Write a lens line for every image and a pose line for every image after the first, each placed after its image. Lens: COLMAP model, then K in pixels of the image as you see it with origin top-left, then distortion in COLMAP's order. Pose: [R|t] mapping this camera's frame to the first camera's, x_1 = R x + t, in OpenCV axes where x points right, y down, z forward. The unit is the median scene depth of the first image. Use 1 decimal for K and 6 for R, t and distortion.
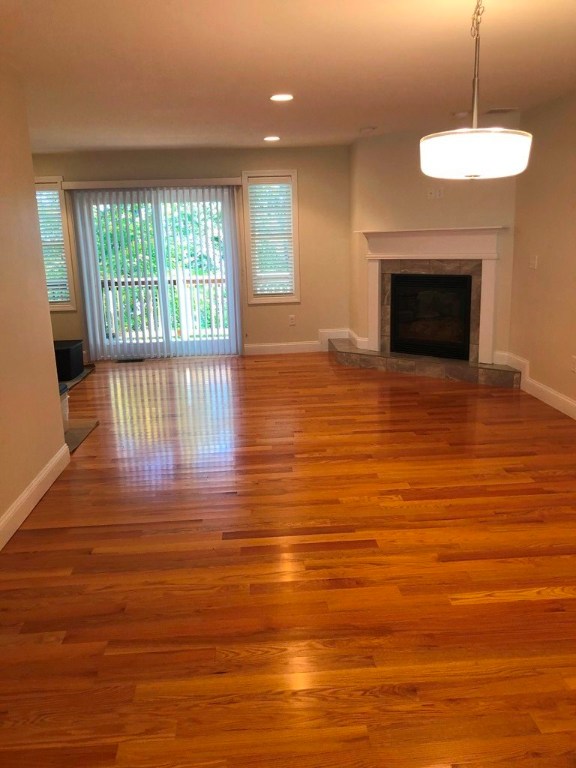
lens RADIAL K [[632.2, 0, 288.0], [0, 632.2, 384.0], [0, 0, 1]] dist [-0.000052, -0.001468]
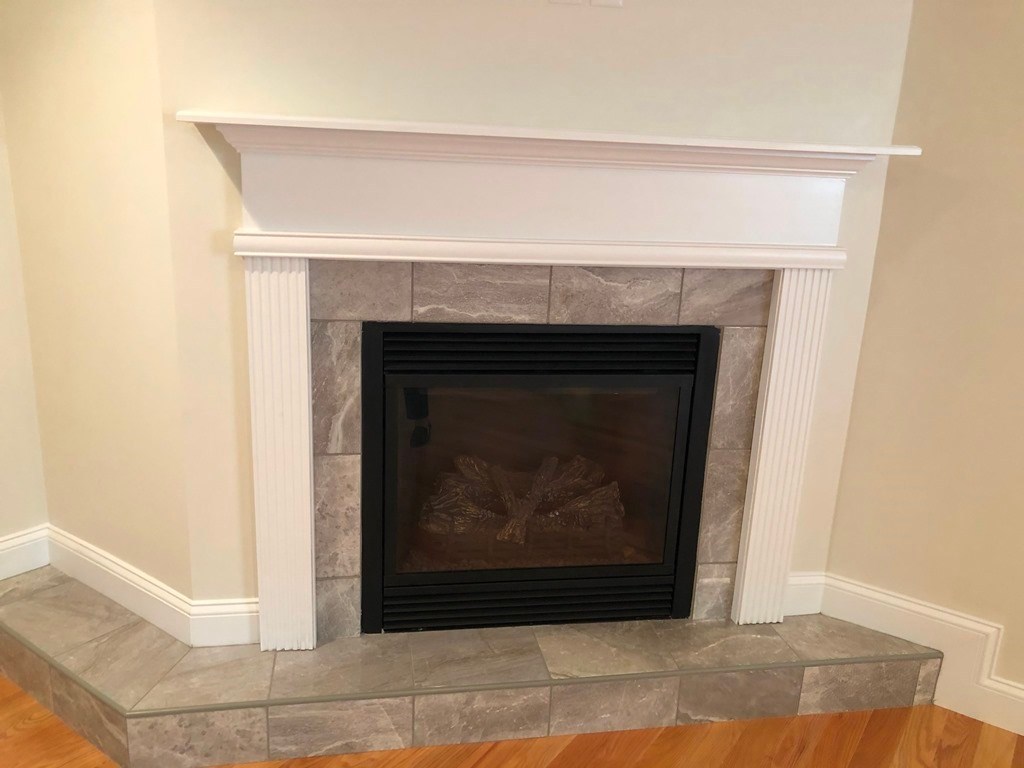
lens RADIAL K [[843.0, 0, 512.0], [0, 843.0, 384.0], [0, 0, 1]] dist [-0.000052, -0.001468]
pose [[0.621034, -0.145009, 0.770253, -0.037771], [0.113581, 0.989013, 0.094615, -0.174530], [-0.775511, 0.028727, 0.630681, 0.770338]]
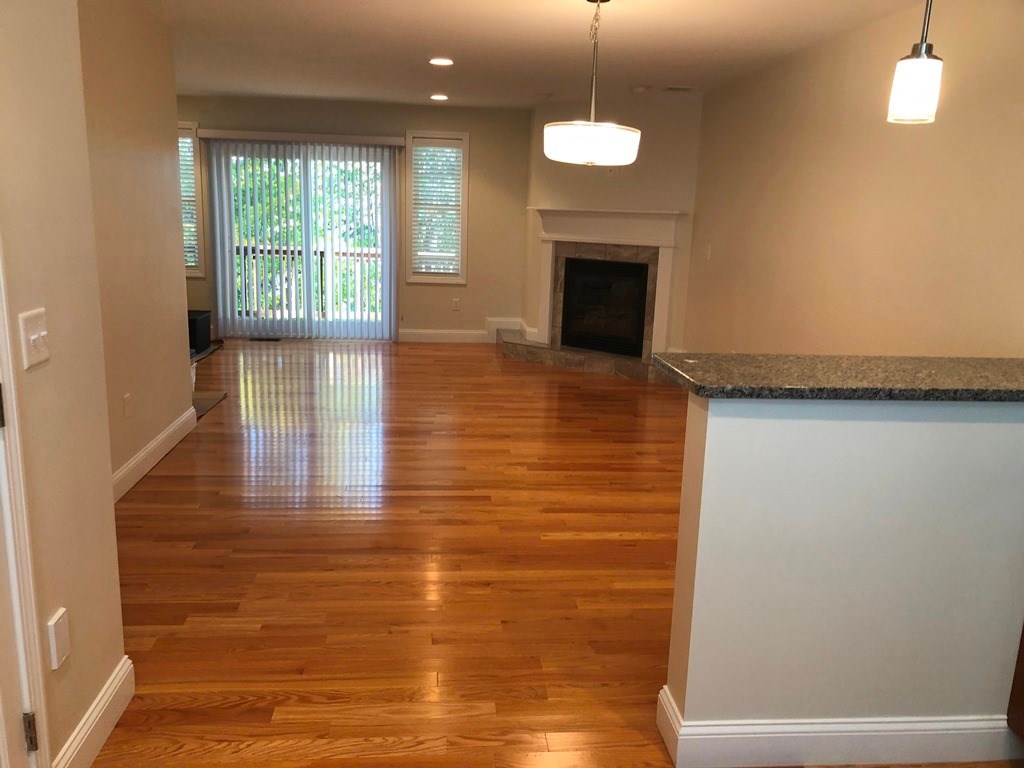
lens RADIAL K [[849.0, 0, 516.0], [0, 849.0, 401.8], [0, 0, 1]] dist [0.007495, -0.010123]
pose [[0.997343, 0.055505, 0.047190, 0.048015], [-0.055108, 0.998434, -0.009669, 0.045249], [-0.047653, 0.007042, 0.998839, -0.195576]]
